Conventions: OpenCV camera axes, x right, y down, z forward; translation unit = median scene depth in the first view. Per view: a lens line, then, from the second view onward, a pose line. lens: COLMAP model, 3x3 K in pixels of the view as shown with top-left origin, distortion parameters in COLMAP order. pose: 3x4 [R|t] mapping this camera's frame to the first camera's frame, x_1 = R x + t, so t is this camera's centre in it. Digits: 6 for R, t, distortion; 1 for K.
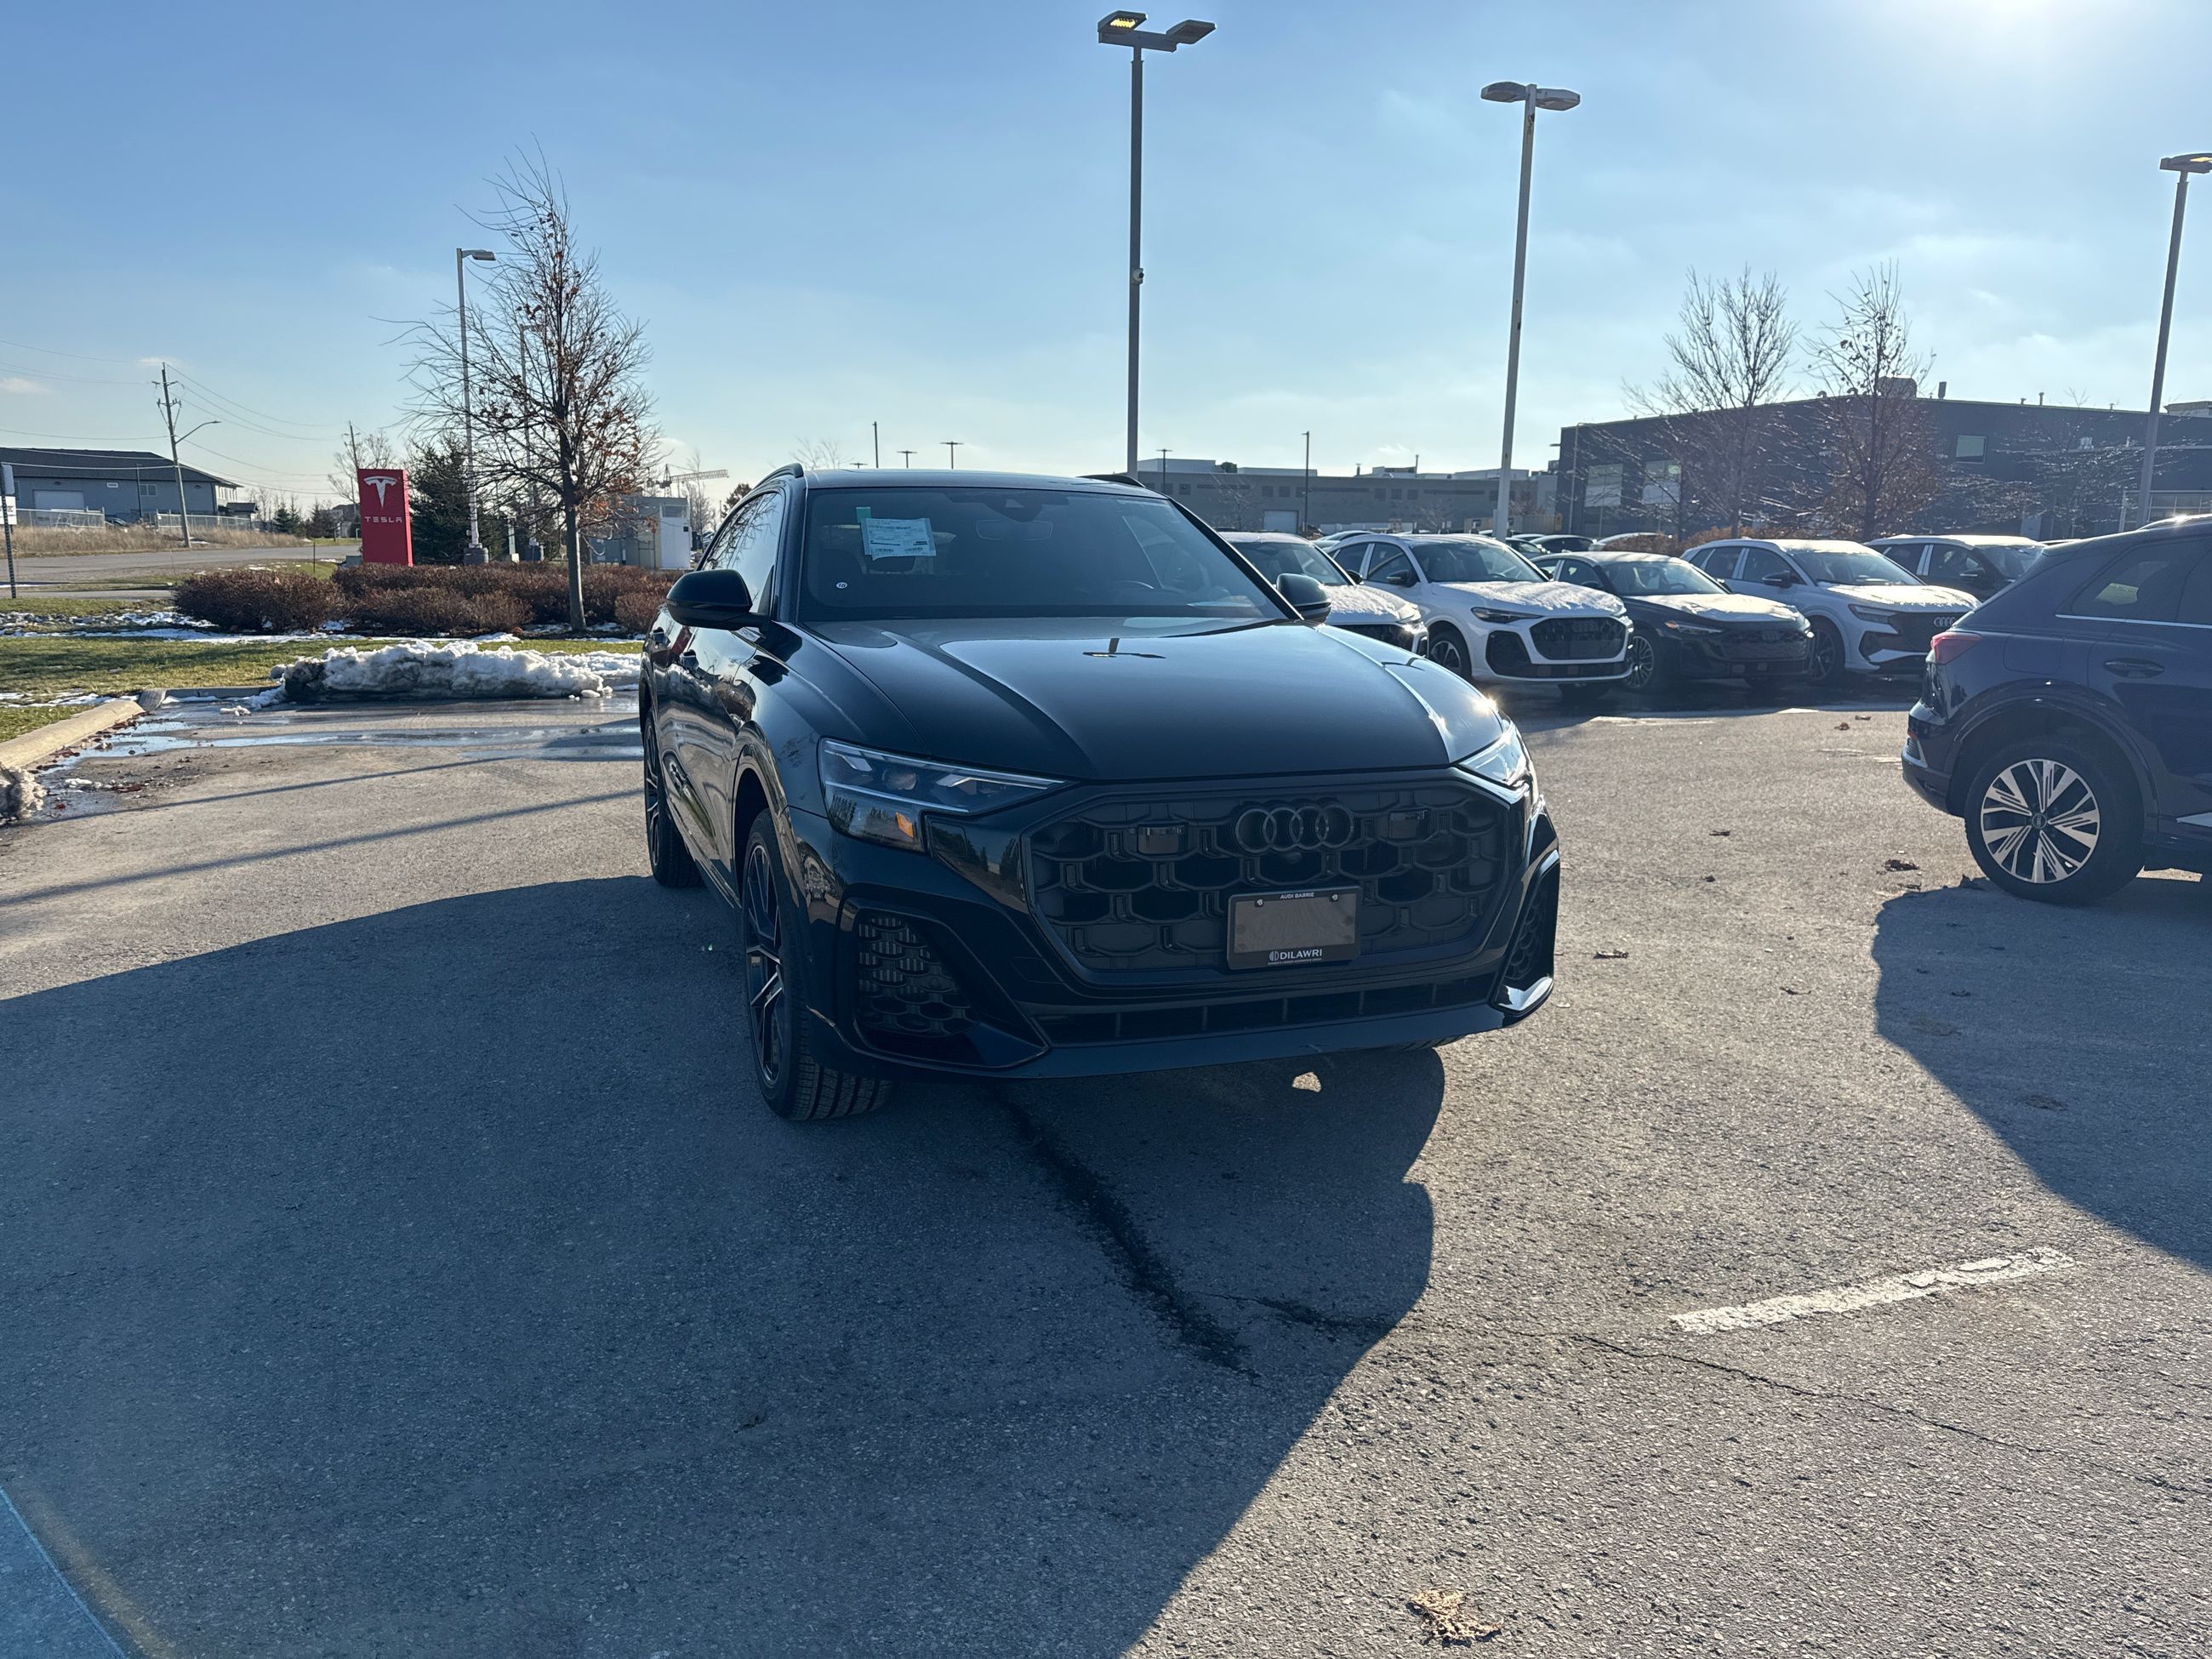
lens RADIAL K [[1550.2, 0, 1101.3], [0, 1550.2, 825.6], [0, 0, 1]] dist [0.067091, -0.083296]
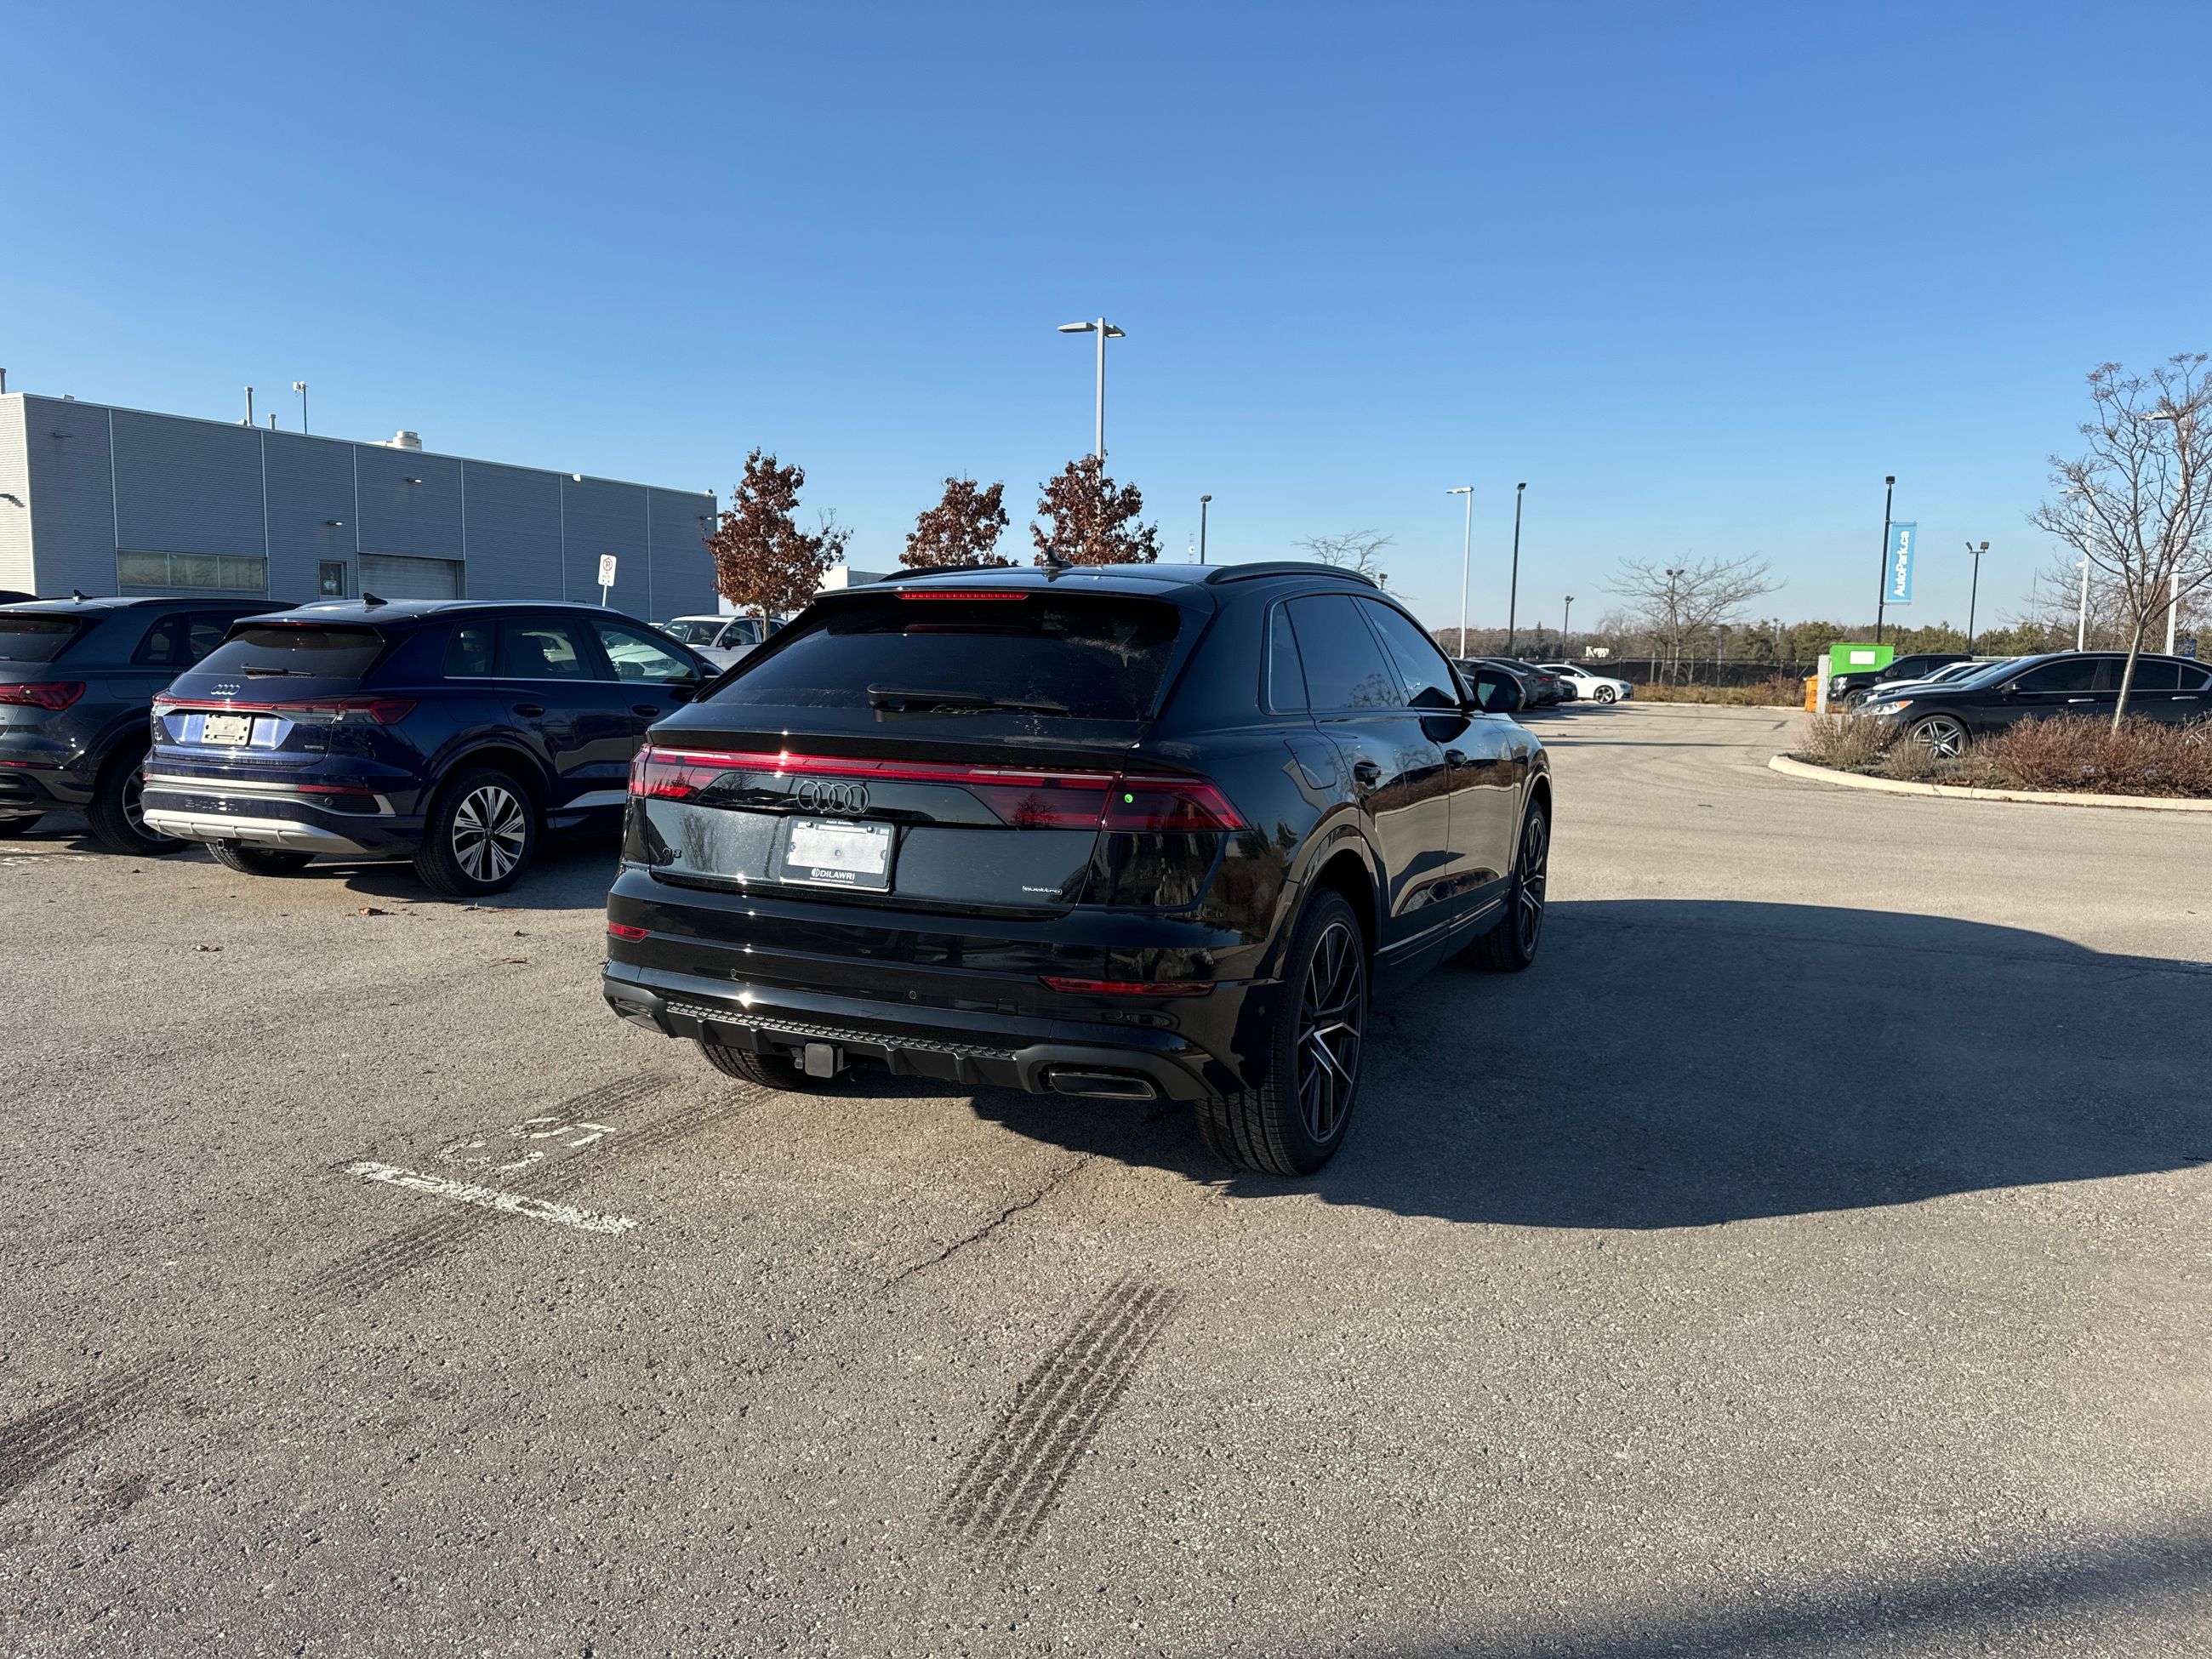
lens RADIAL K [[1550.2, 0, 1094.6], [0, 1550.2, 807.4], [0, 0, 1]] dist [0.067091, -0.083296]
pose [[-0.684932, -0.096545, 0.722182, -0.695153], [0.100200, 0.969283, 0.224610, -0.270638], [-0.721684, 0.226205, -0.654219, 1.511883]]
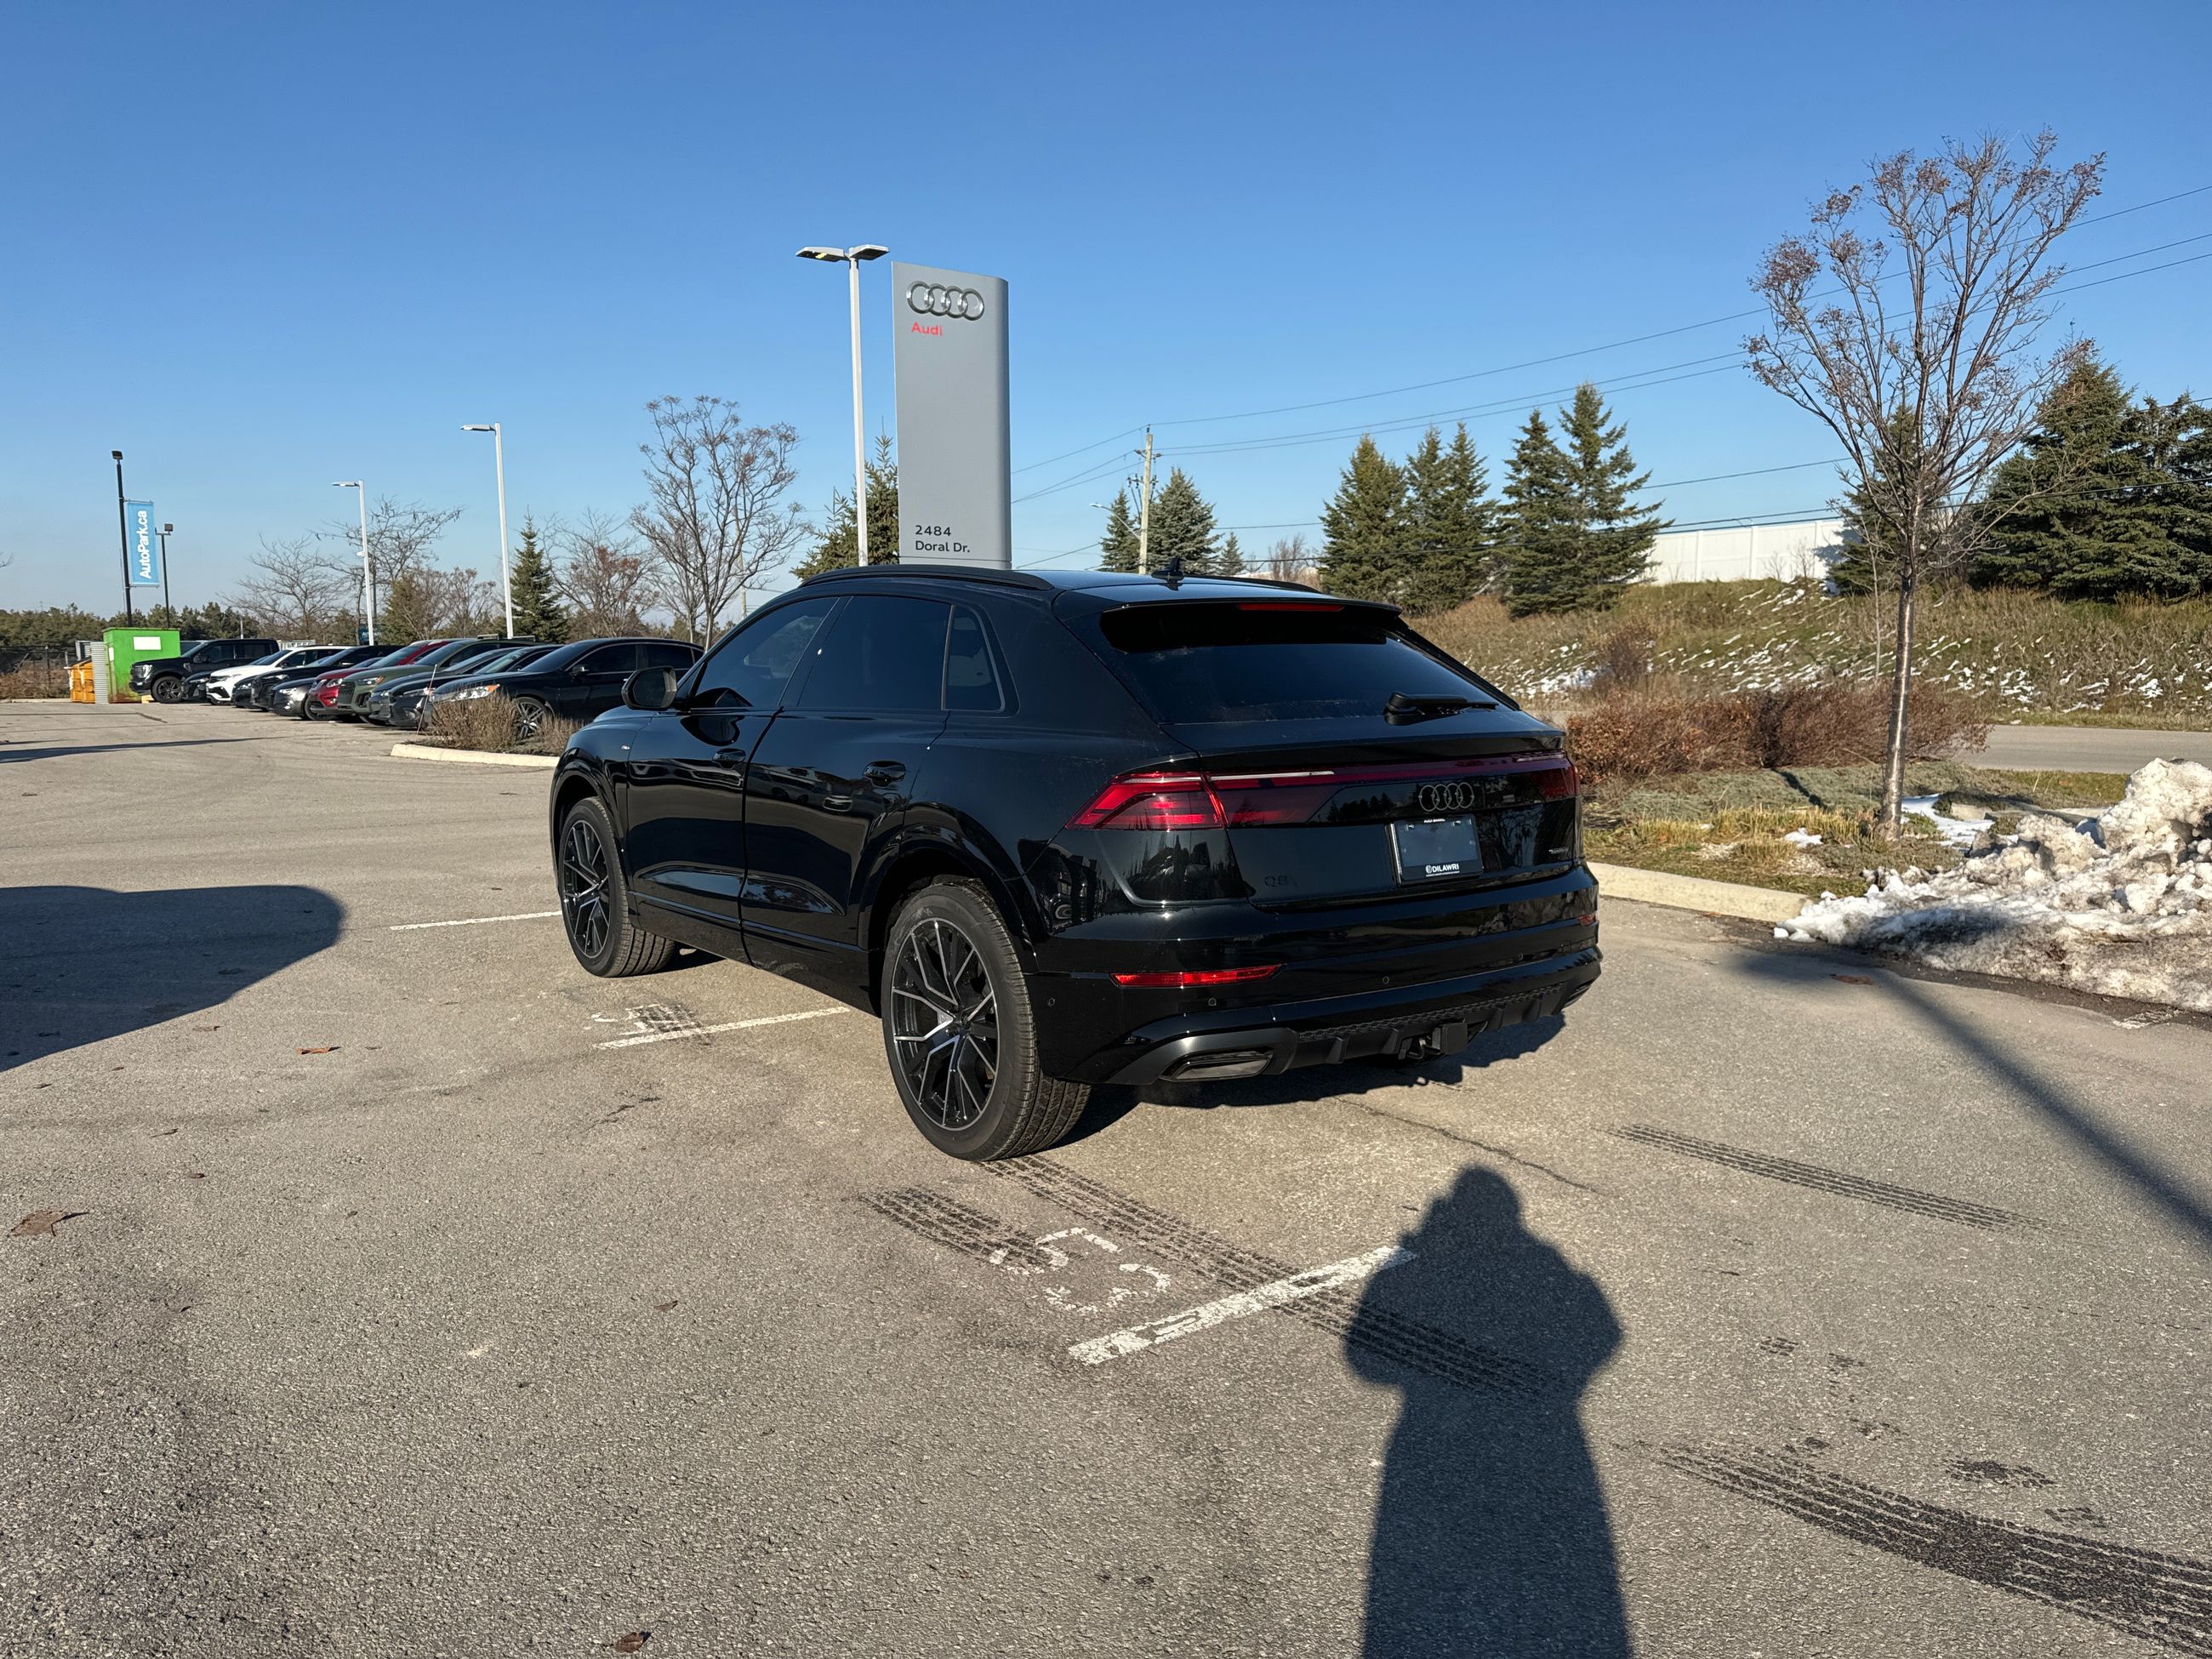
lens RADIAL K [[1550.2, 0, 1088.8], [0, 1550.2, 847.8], [0, 0, 1]] dist [0.067091, -0.083296]
pose [[-0.964841, 0.022917, -0.261832, 0.099407], [-0.055041, 0.956486, 0.286540, -0.306244], [0.257006, 0.290877, -0.921596, 1.751449]]
